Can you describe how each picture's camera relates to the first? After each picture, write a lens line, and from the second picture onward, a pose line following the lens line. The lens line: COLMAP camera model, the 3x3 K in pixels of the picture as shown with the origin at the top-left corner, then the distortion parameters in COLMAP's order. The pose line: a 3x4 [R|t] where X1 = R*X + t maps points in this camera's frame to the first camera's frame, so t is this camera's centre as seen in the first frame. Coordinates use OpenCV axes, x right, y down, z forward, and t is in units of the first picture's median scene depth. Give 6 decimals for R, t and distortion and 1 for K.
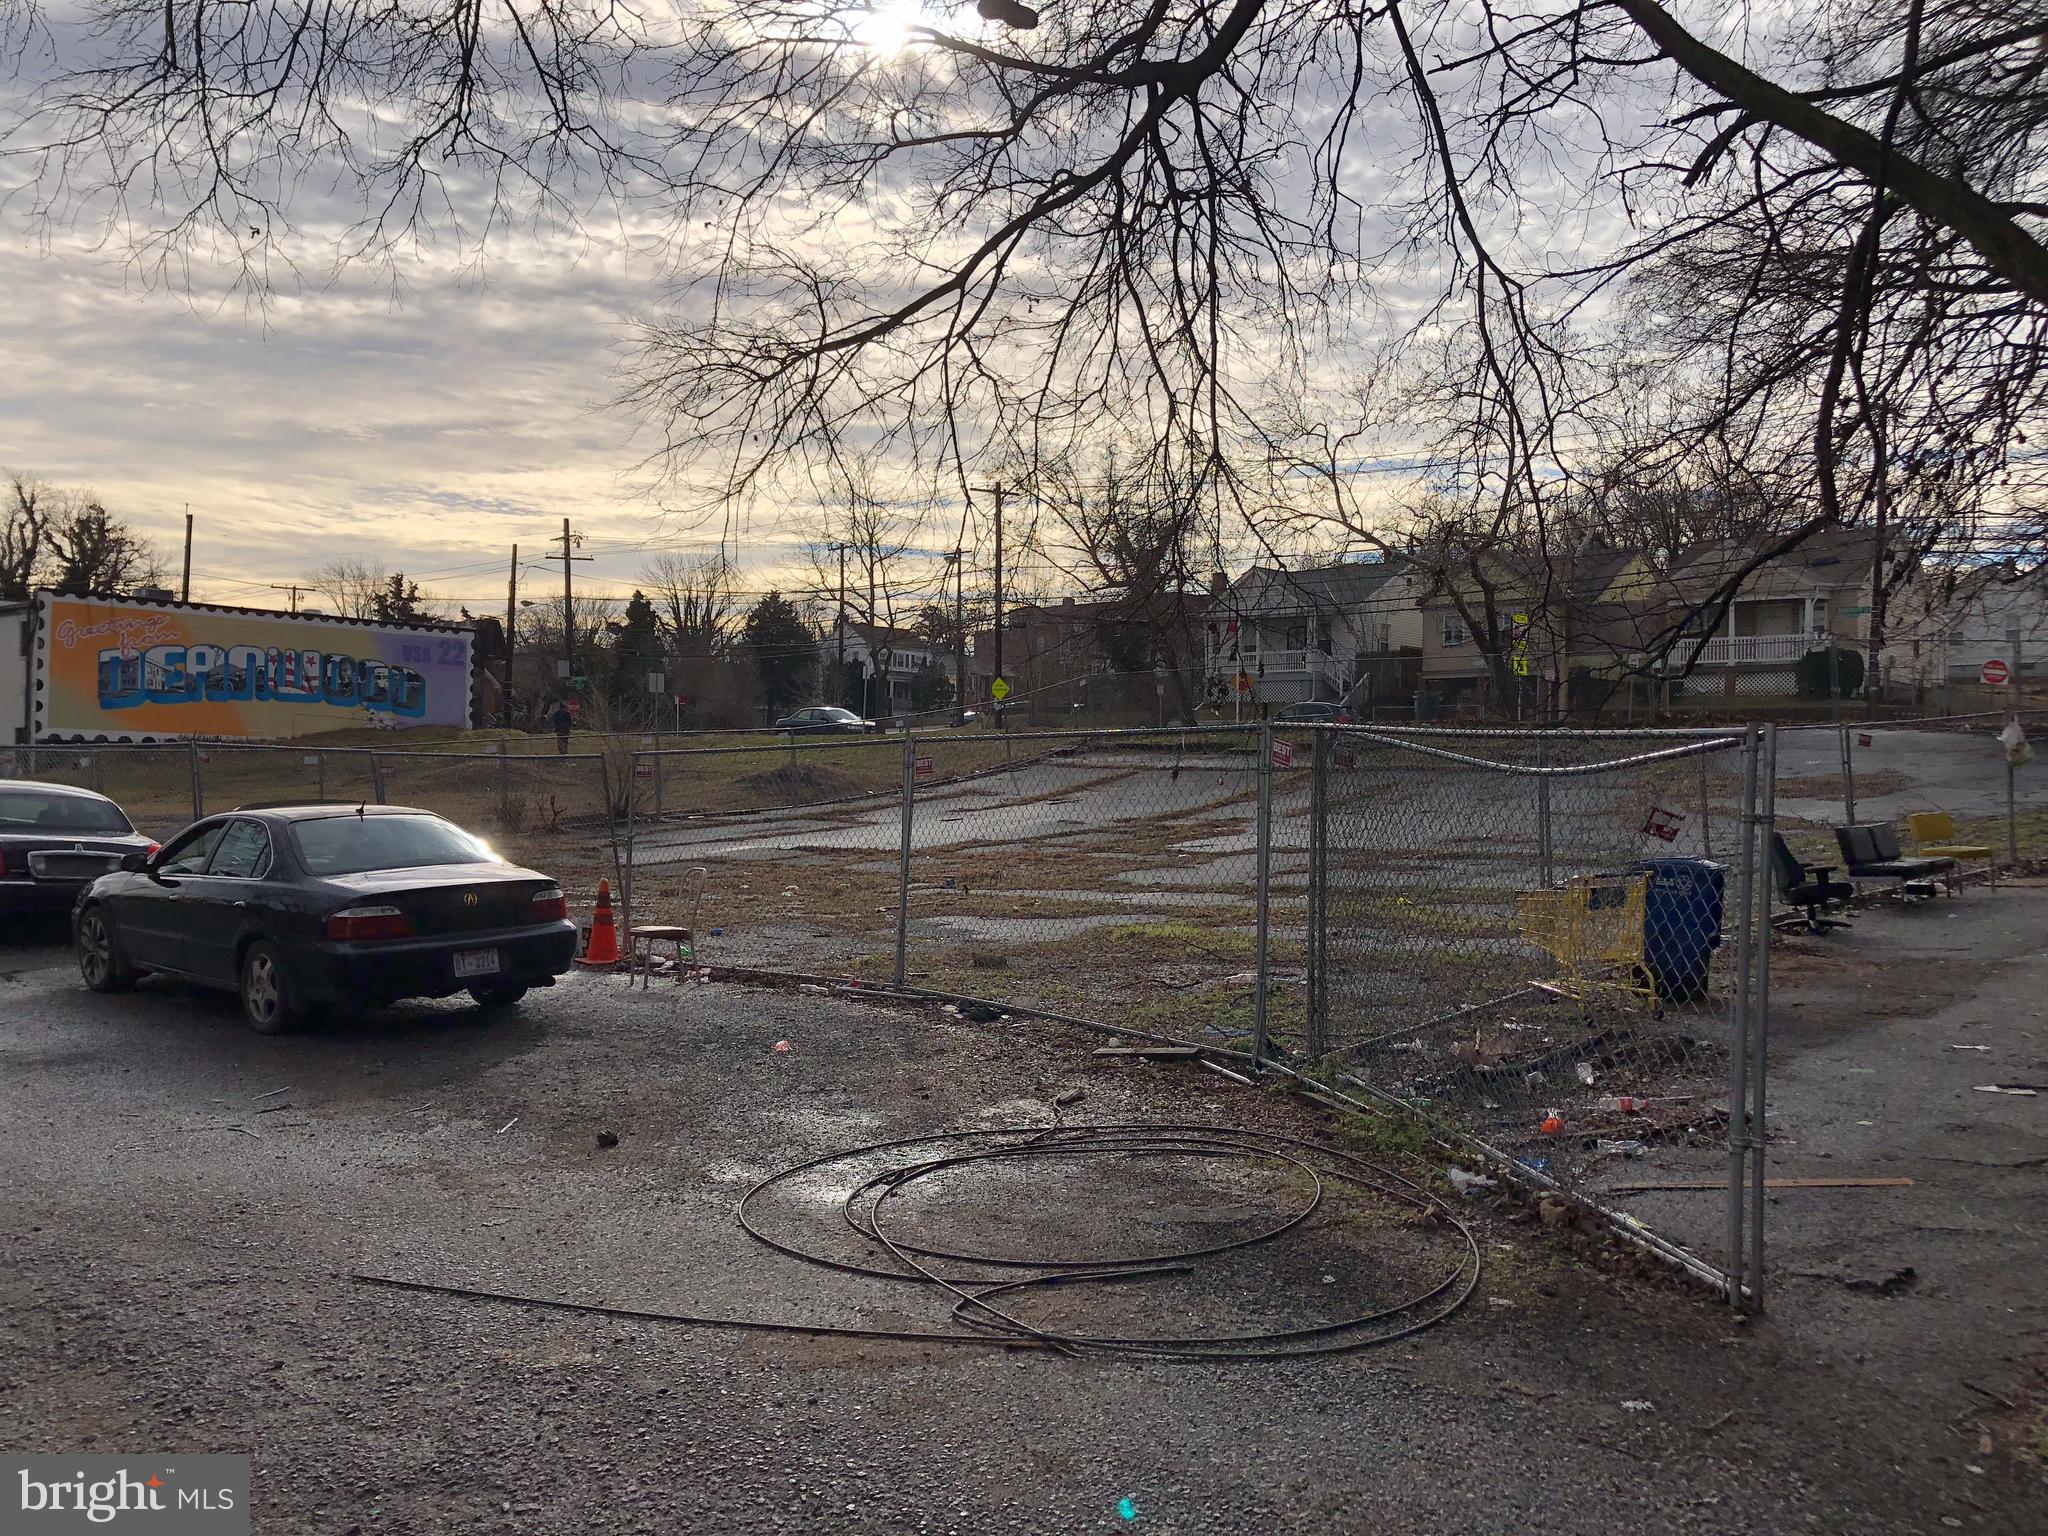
lens RADIAL K [[1645.3, 0, 1017.0], [0, 1645.3, 765.8], [0, 0, 1]] dist [0.033663, -0.009228]
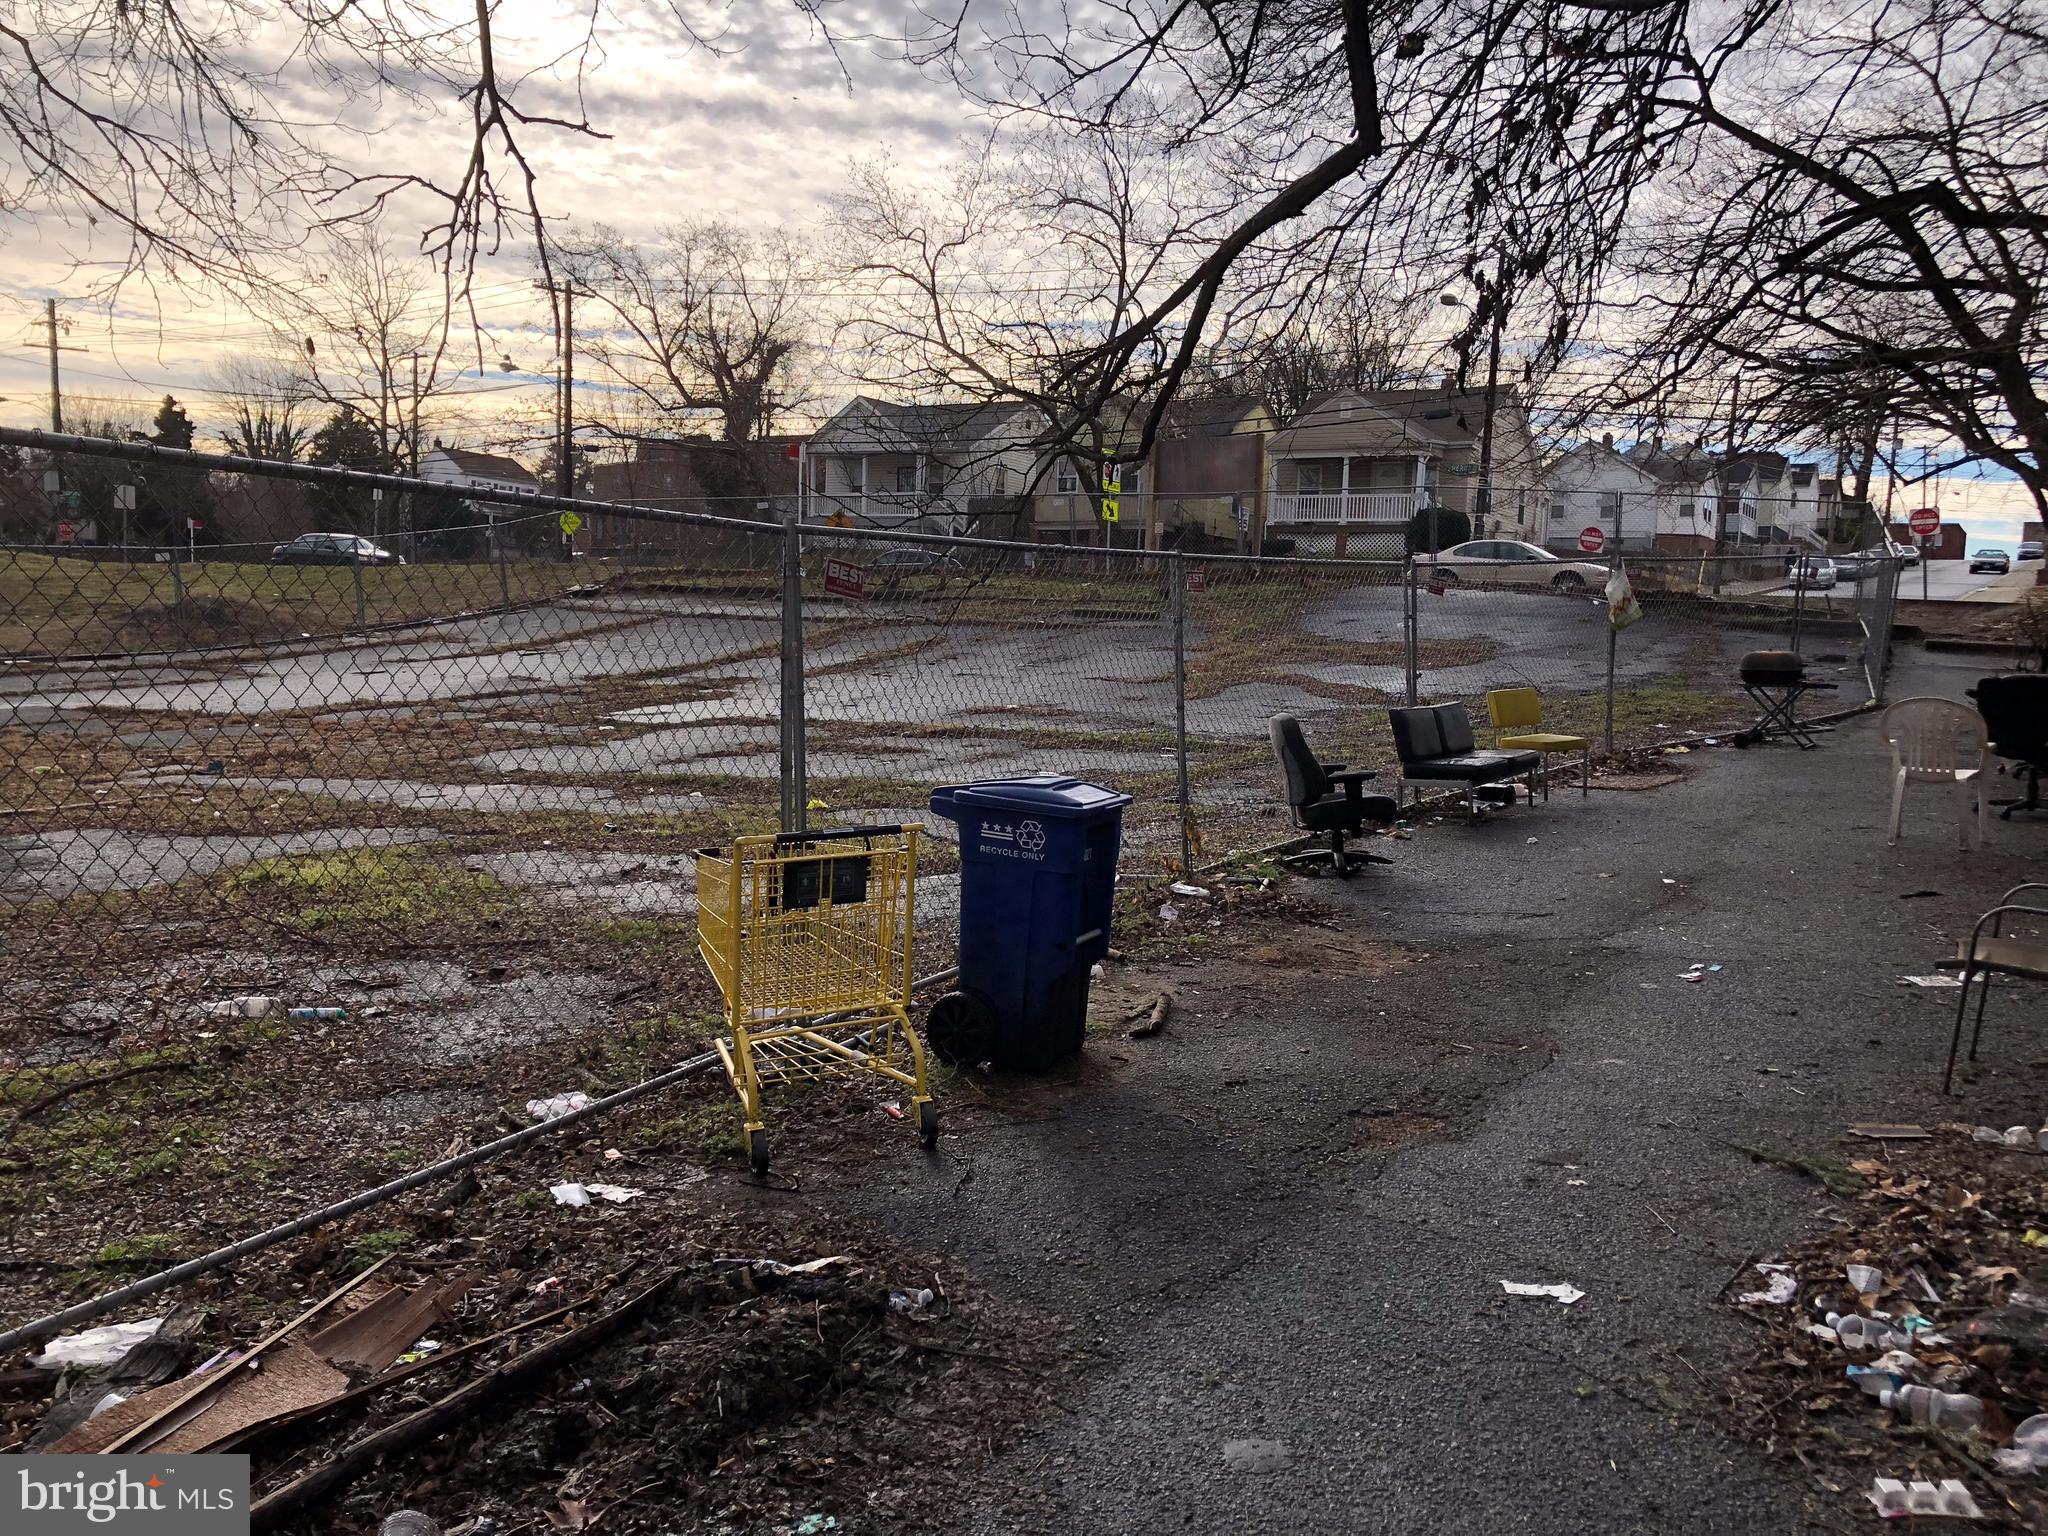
lens RADIAL K [[1645.3, 0, 1028.0], [0, 1645.3, 772.2], [0, 0, 1]] dist [0.033663, -0.009228]
pose [[0.977999, 0.005659, 0.208533, 0.090663], [-0.024674, 0.995753, 0.088697, 0.002628], [-0.207145, -0.091890, 0.973985, 0.159411]]
